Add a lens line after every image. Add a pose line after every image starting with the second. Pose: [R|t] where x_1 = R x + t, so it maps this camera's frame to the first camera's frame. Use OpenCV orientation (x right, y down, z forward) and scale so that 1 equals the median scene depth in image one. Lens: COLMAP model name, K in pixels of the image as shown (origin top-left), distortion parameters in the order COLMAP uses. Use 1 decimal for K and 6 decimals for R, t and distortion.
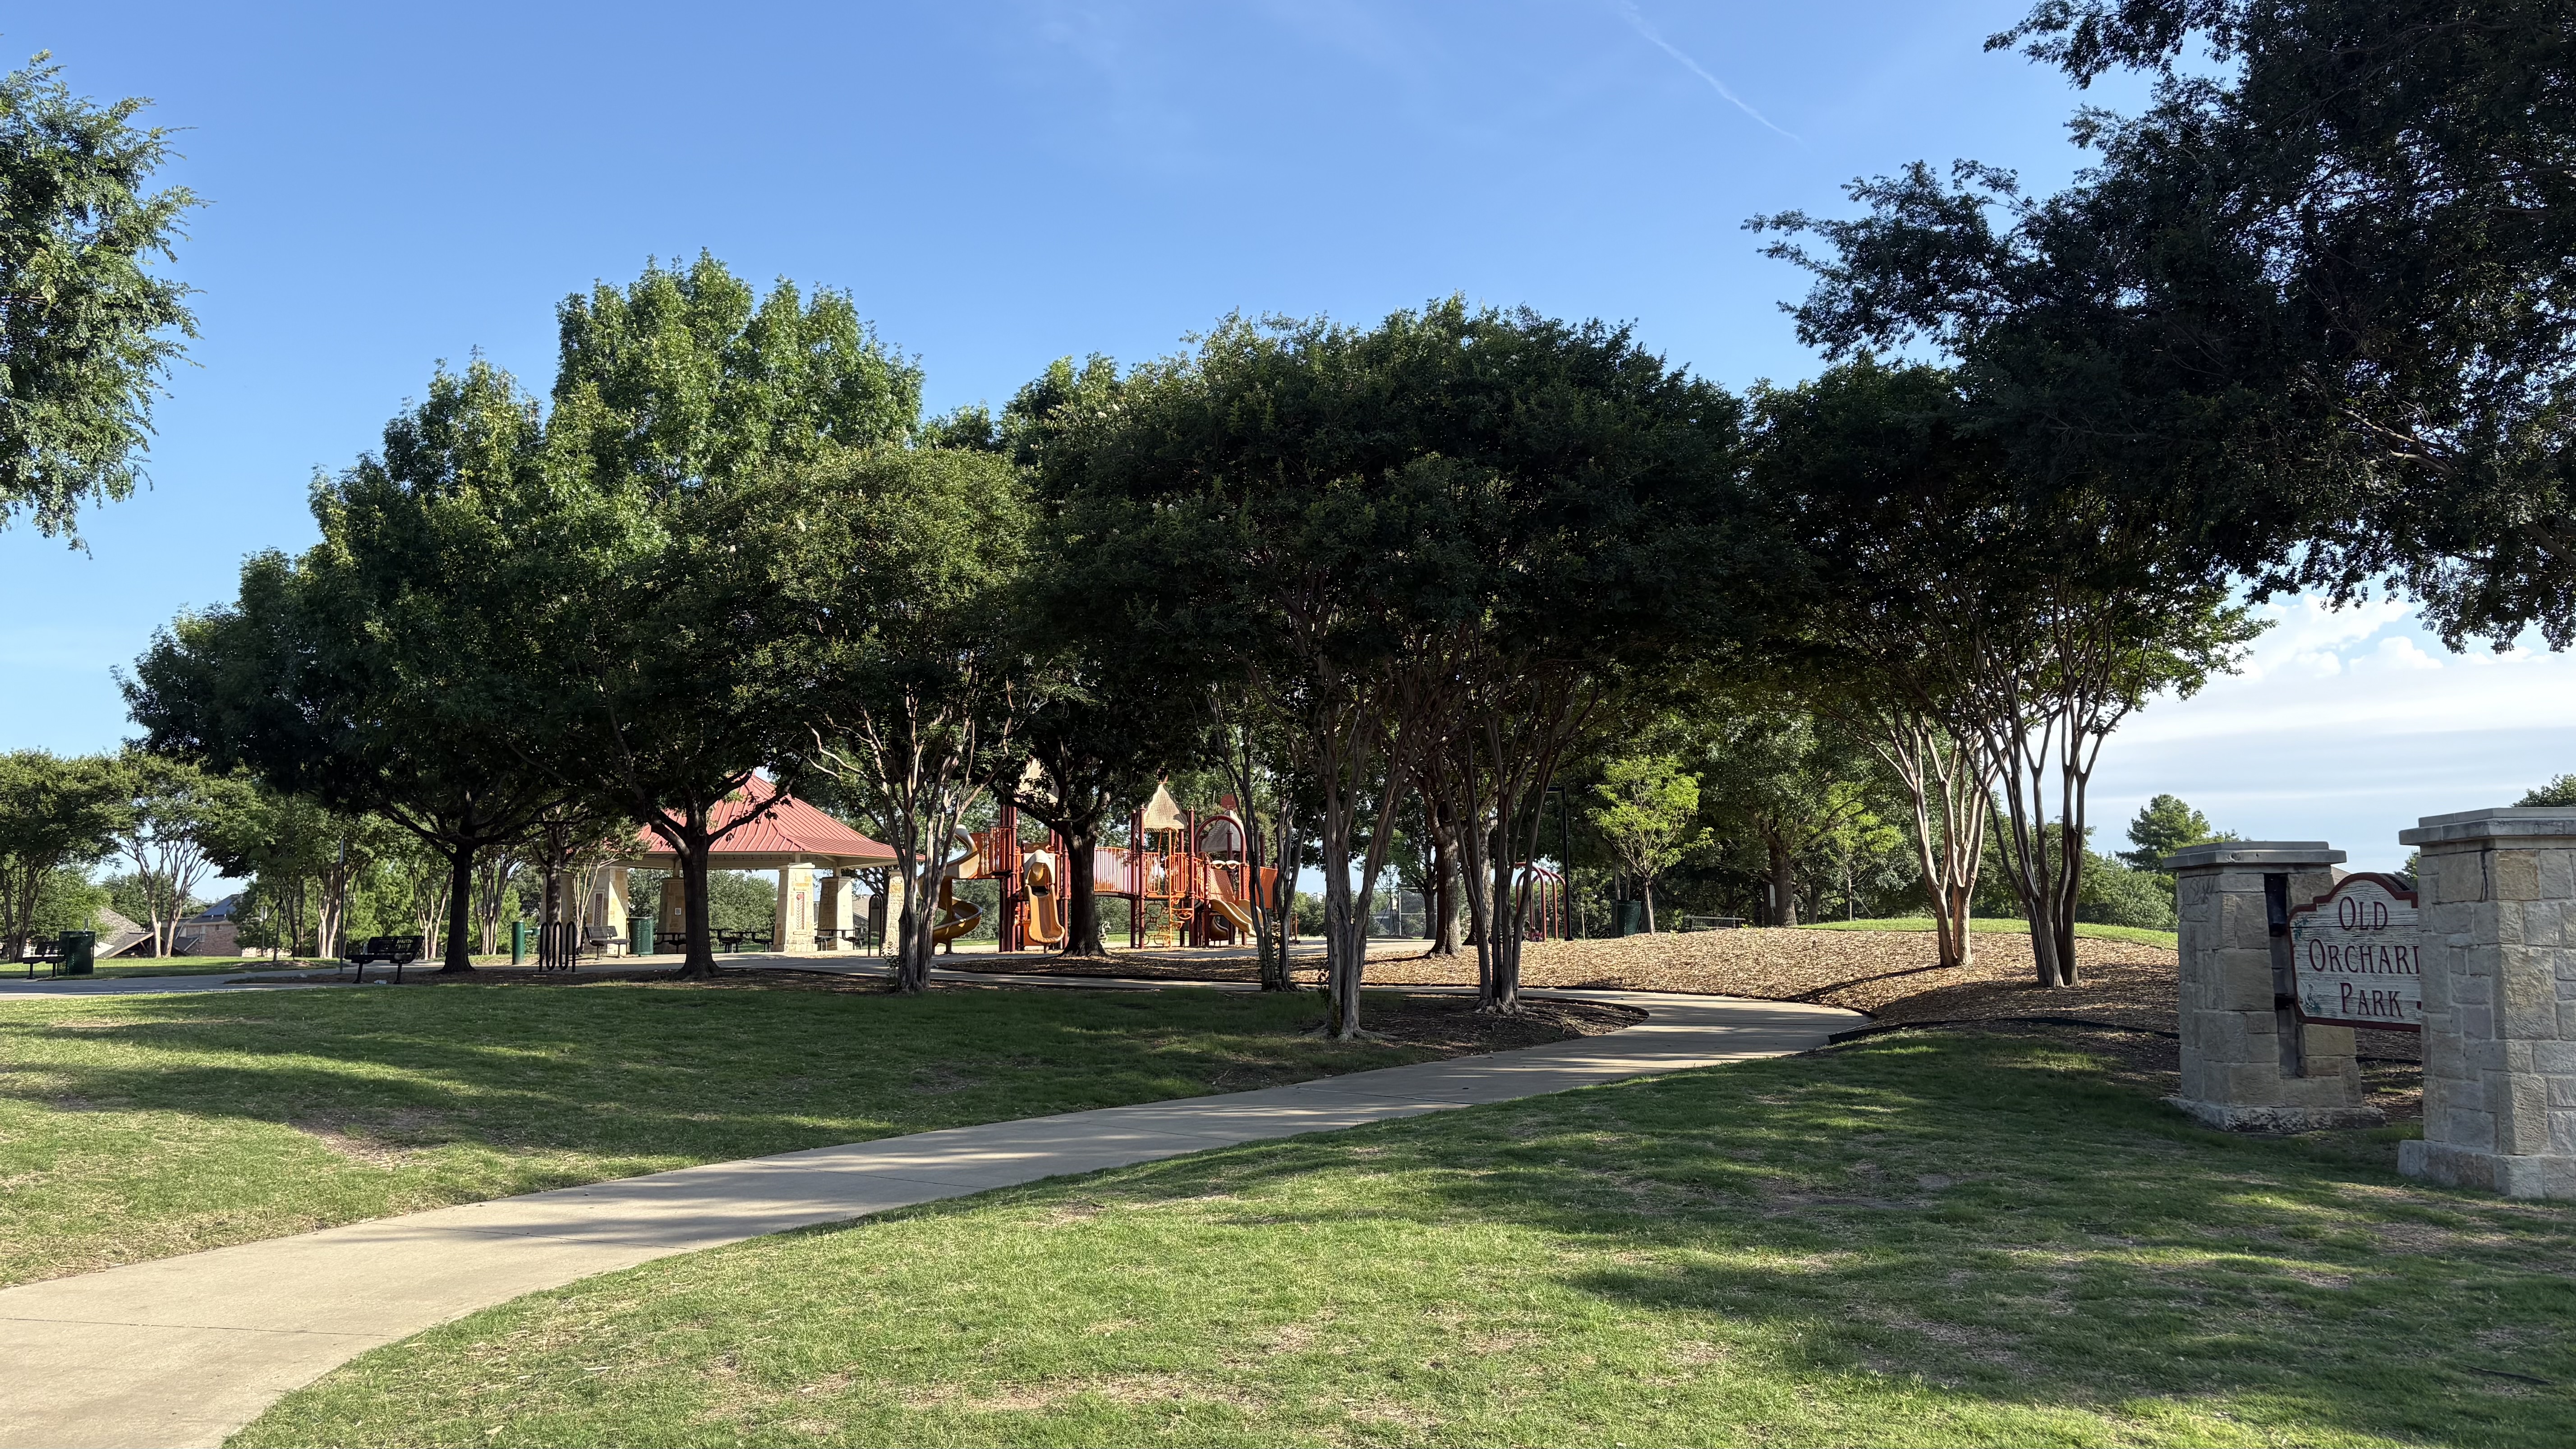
lens RADIAL K [[1874.1, 0, 1288.0], [0, 1874.1, 724.5], [0, 0, 1]] dist [0.039867, -0.059293]
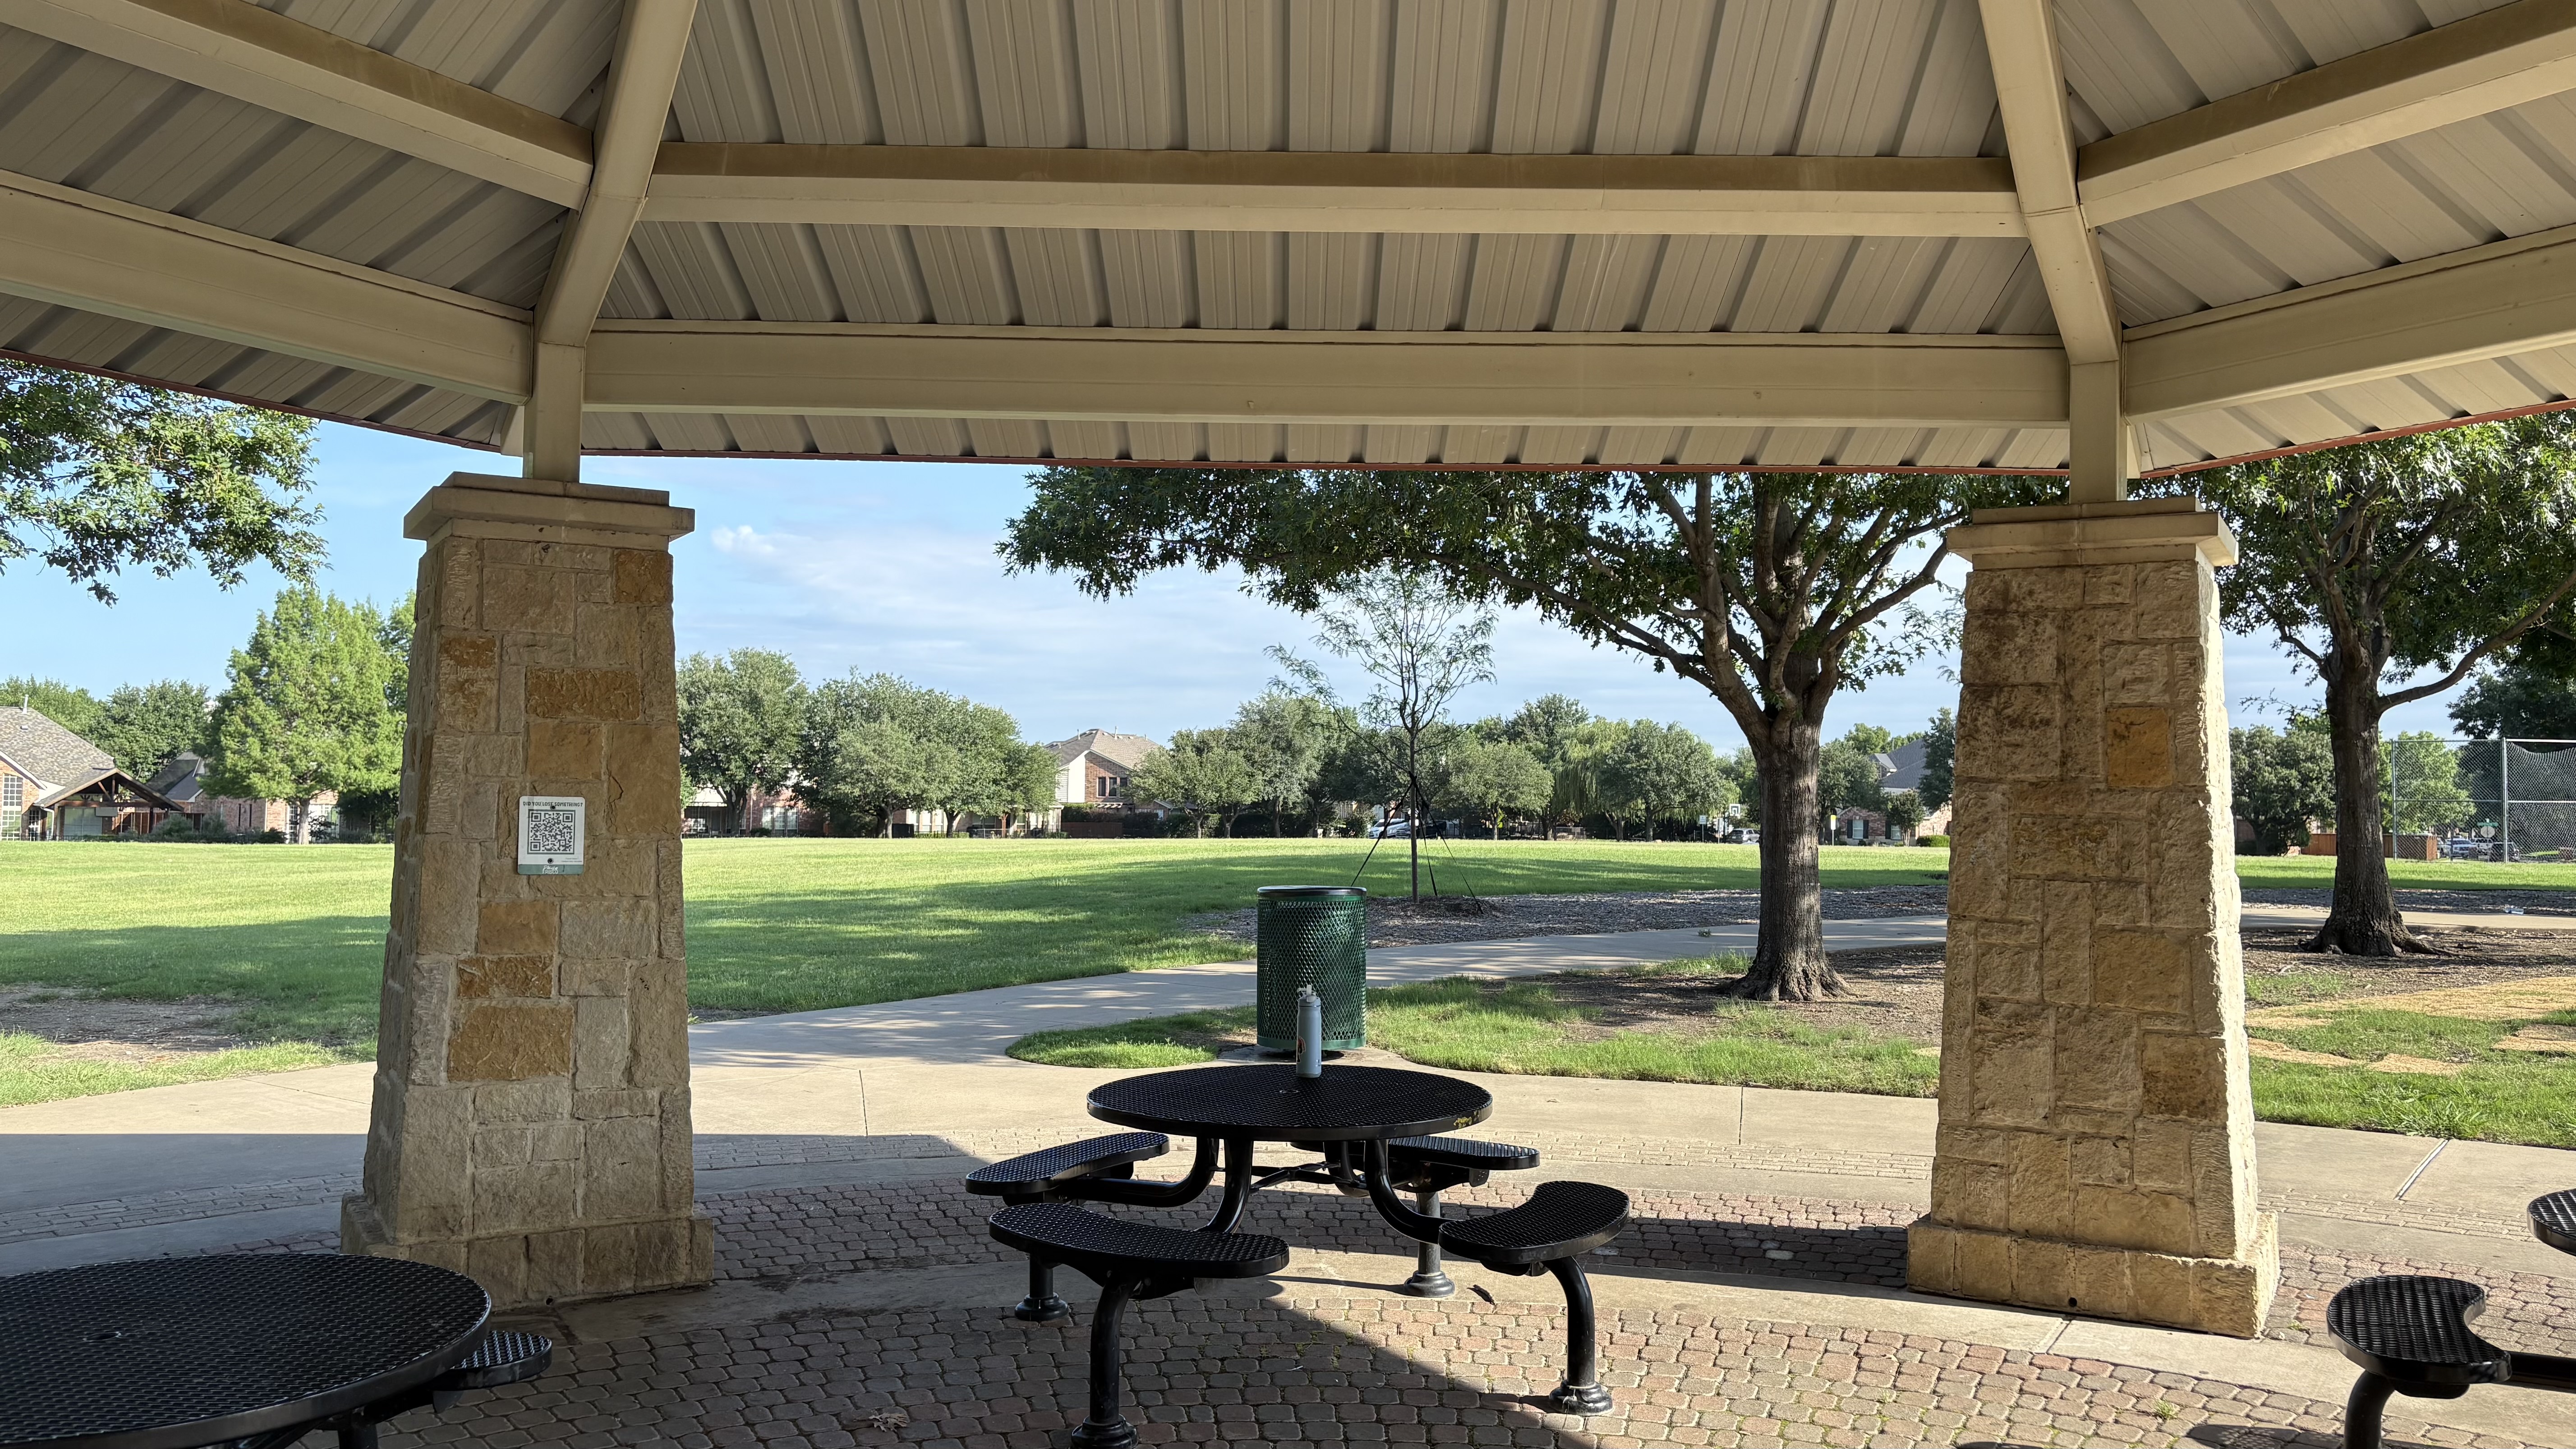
lens RADIAL K [[1874.1, 0, 1288.0], [0, 1874.1, 724.5], [0, 0, 1]] dist [0.039867, -0.059293]
pose [[0.994180, 0.017432, -0.106313, -0.310851], [-0.008697, 0.996588, 0.082081, 0.095990], [0.107381, -0.080678, 0.990939, 1.024735]]
